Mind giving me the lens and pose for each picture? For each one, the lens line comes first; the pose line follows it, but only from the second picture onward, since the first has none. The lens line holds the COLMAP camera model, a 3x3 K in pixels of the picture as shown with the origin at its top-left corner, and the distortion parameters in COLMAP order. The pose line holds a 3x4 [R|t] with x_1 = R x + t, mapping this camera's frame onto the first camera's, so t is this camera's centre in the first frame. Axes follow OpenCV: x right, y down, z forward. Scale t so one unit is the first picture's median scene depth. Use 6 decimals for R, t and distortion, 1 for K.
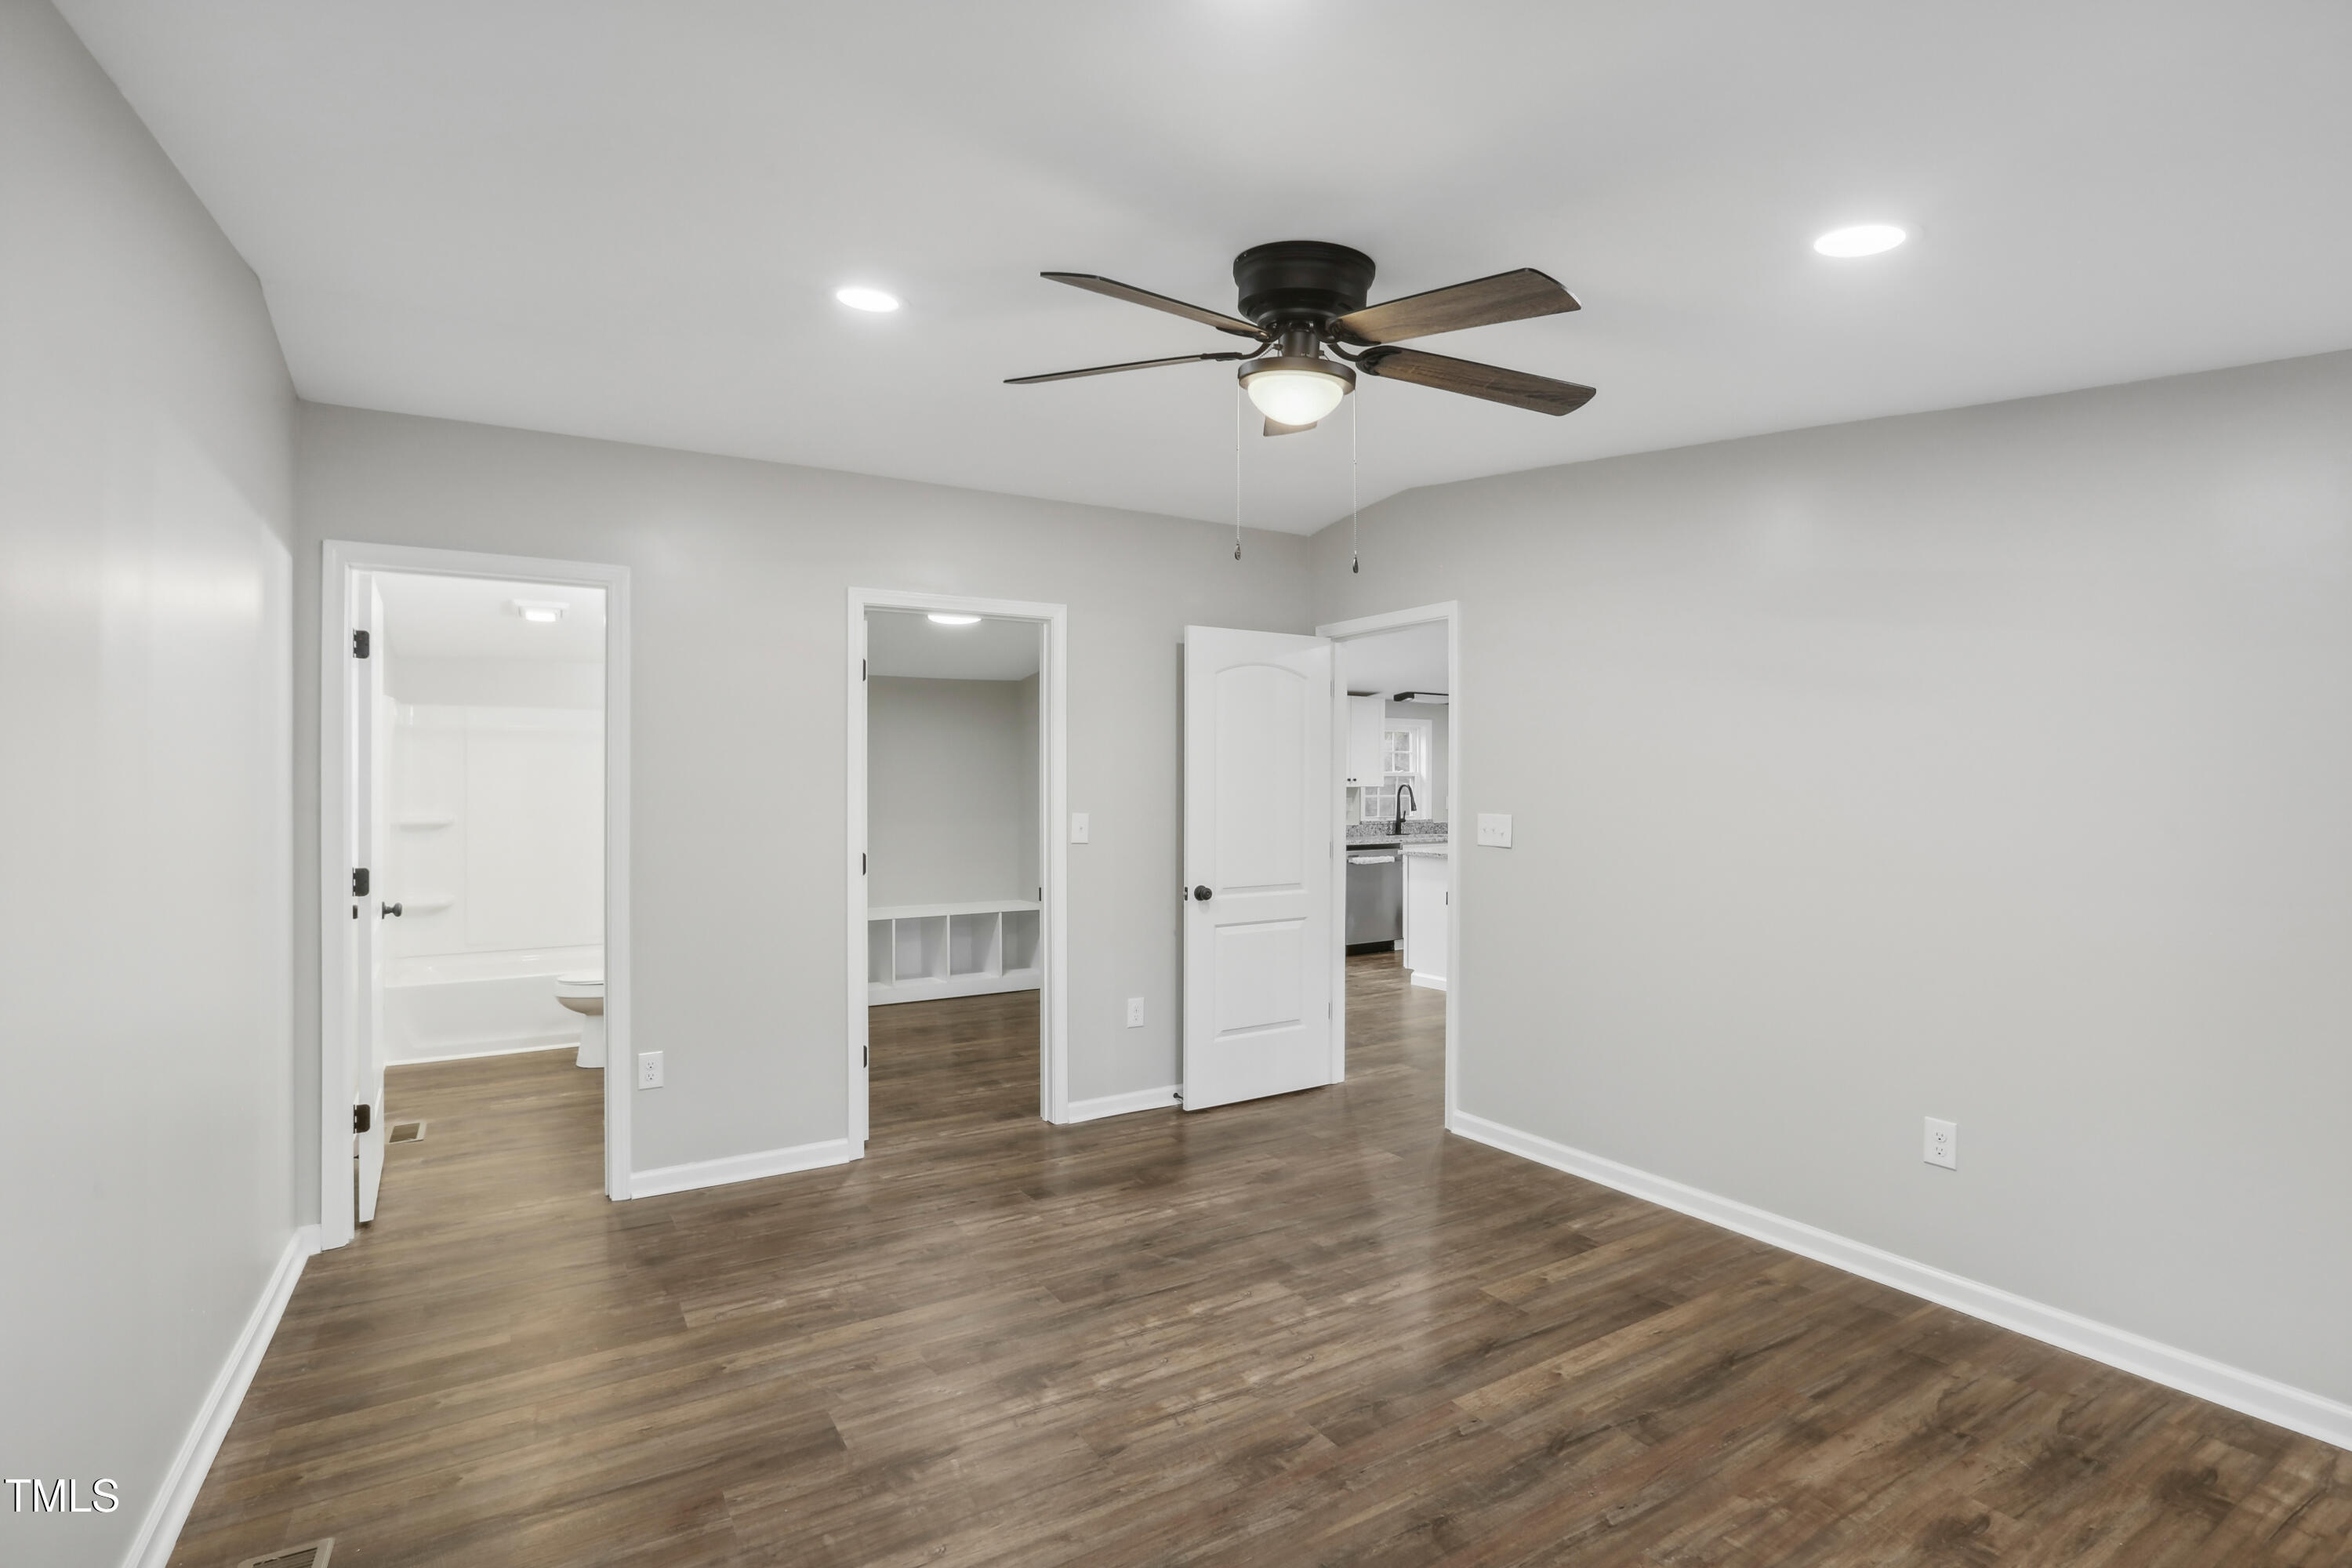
lens RADIAL K [[1117.9, 0, 1187.2], [0, 1117.9, 776.5], [0, 0, 1]] dist [-0.045011, 0.016451]
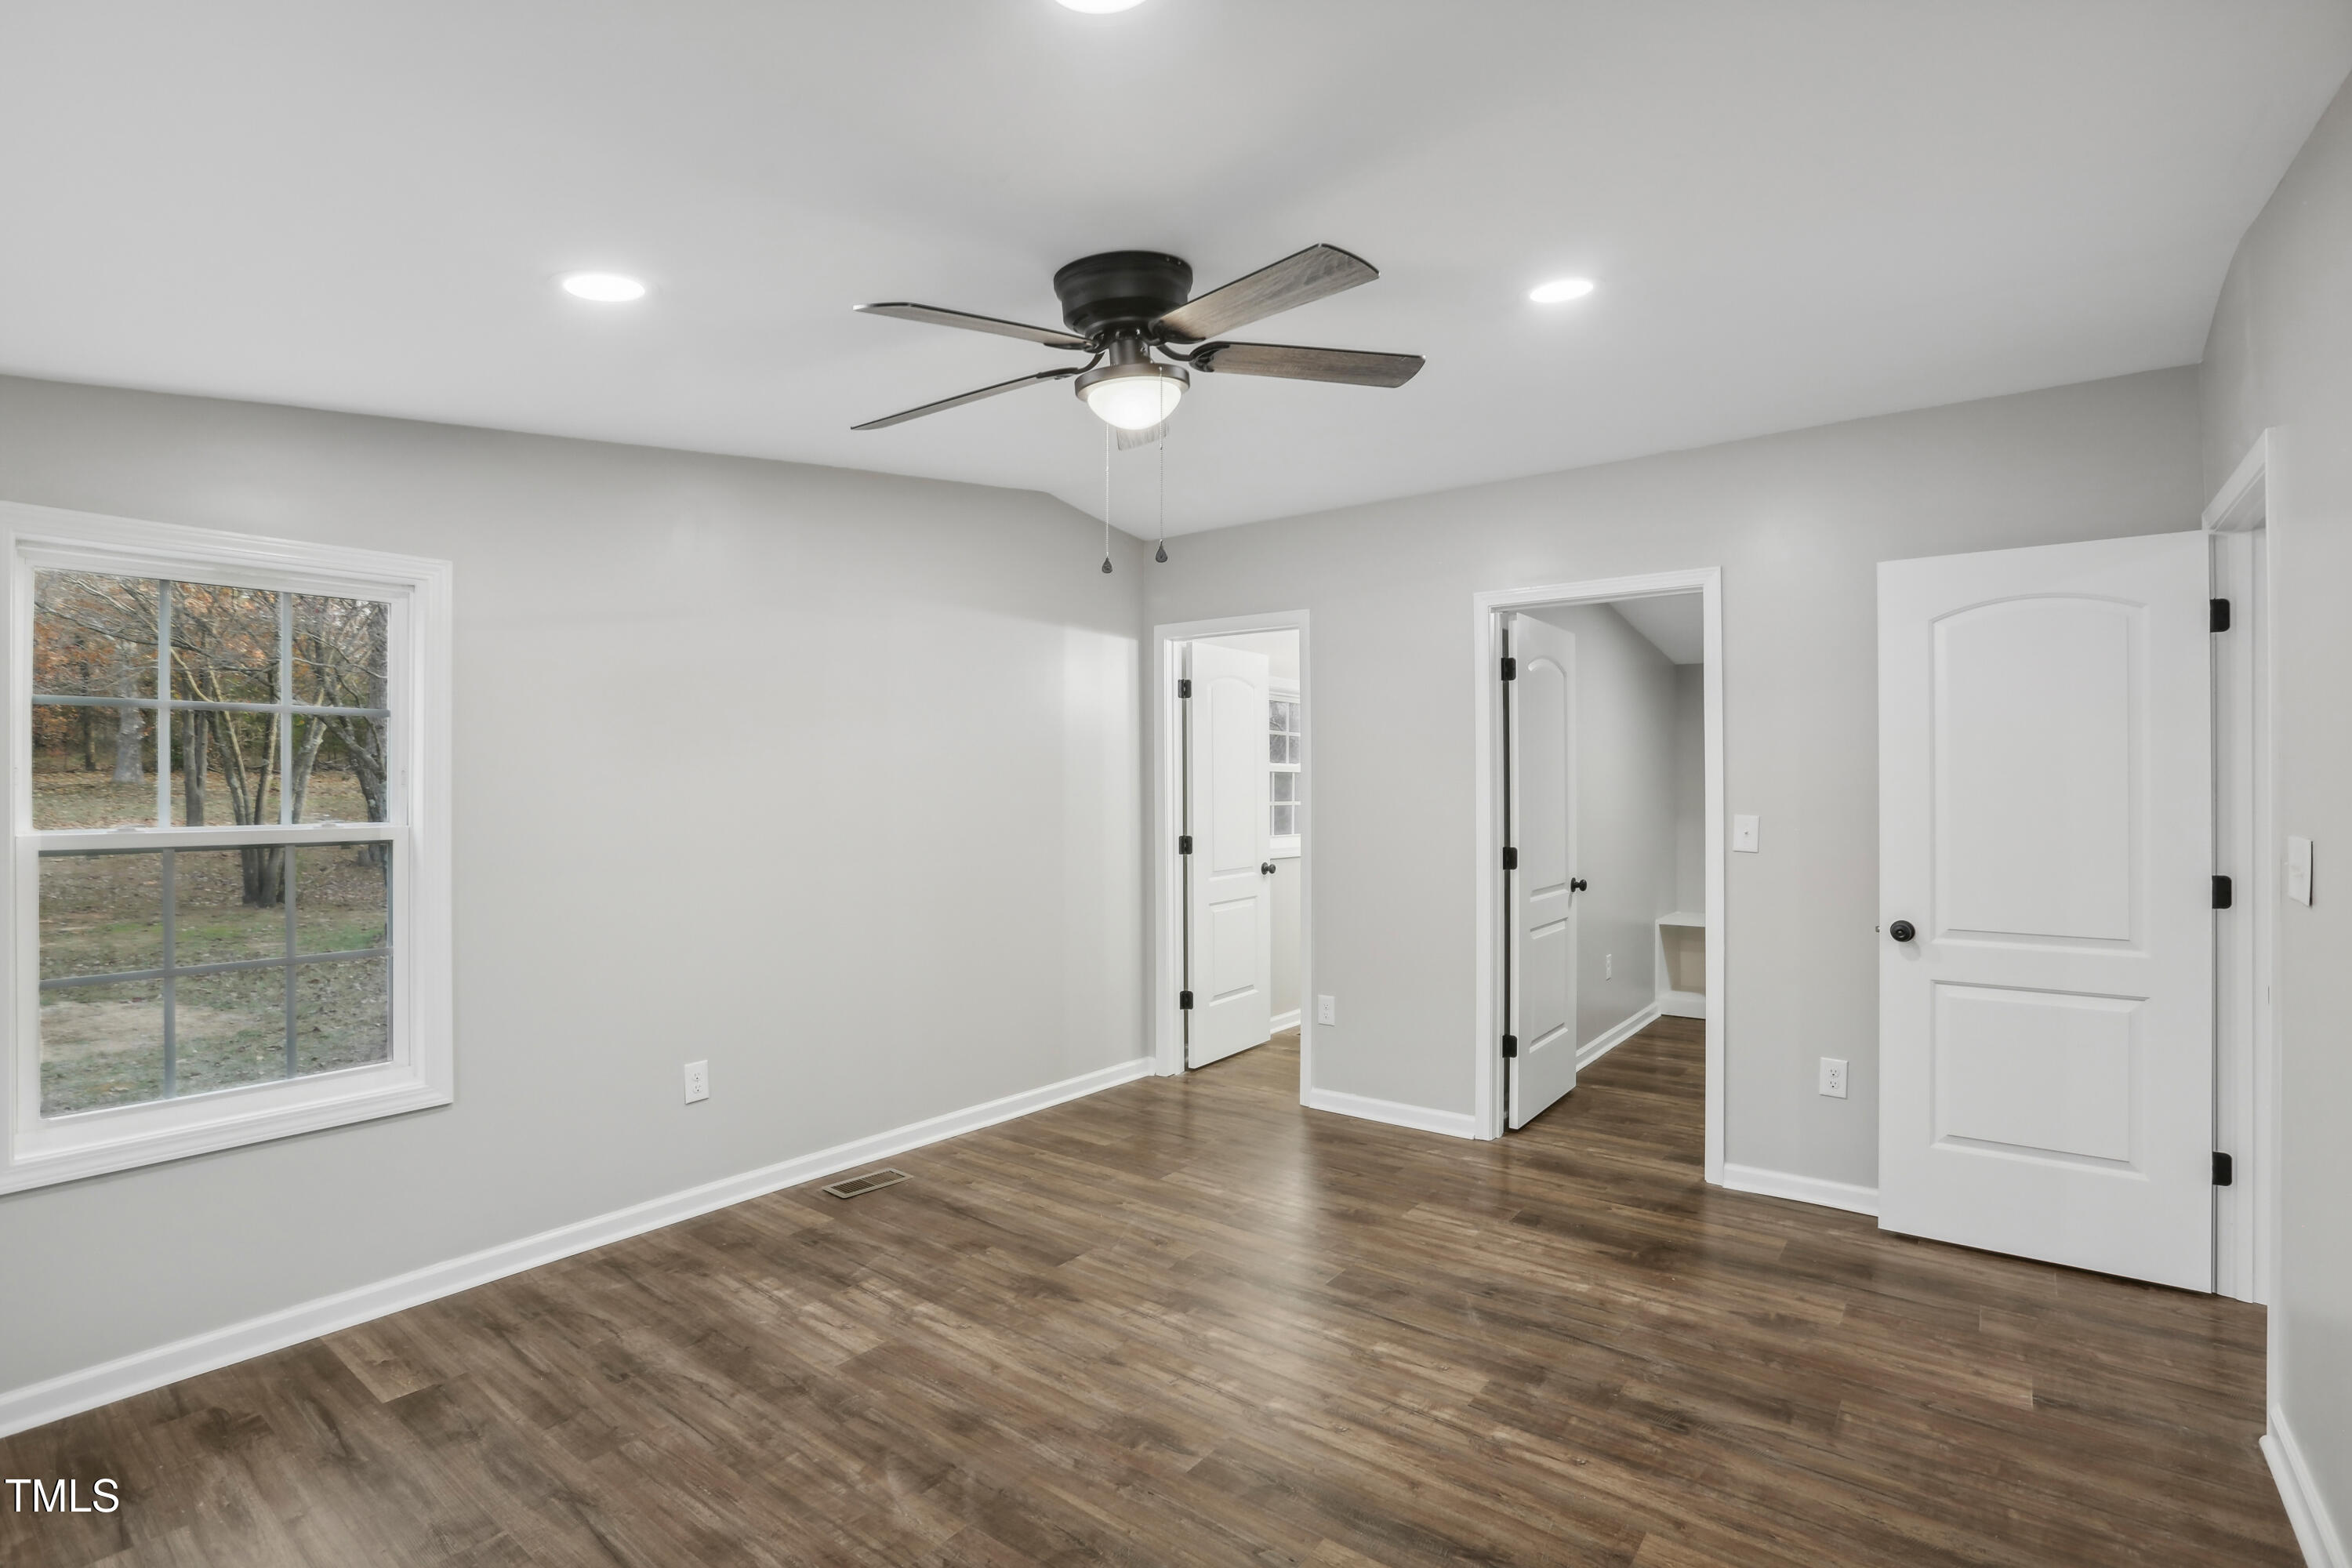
lens RADIAL K [[1117.9, 0, 1191.6], [0, 1117.9, 761.0], [0, 0, 1]] dist [-0.045011, 0.016451]
pose [[0.352528, -0.016349, -0.935658, 0.746779], [0.008096, 0.999863, -0.014421, 0.002998], [0.935766, -0.002491, 0.352612, 0.478832]]
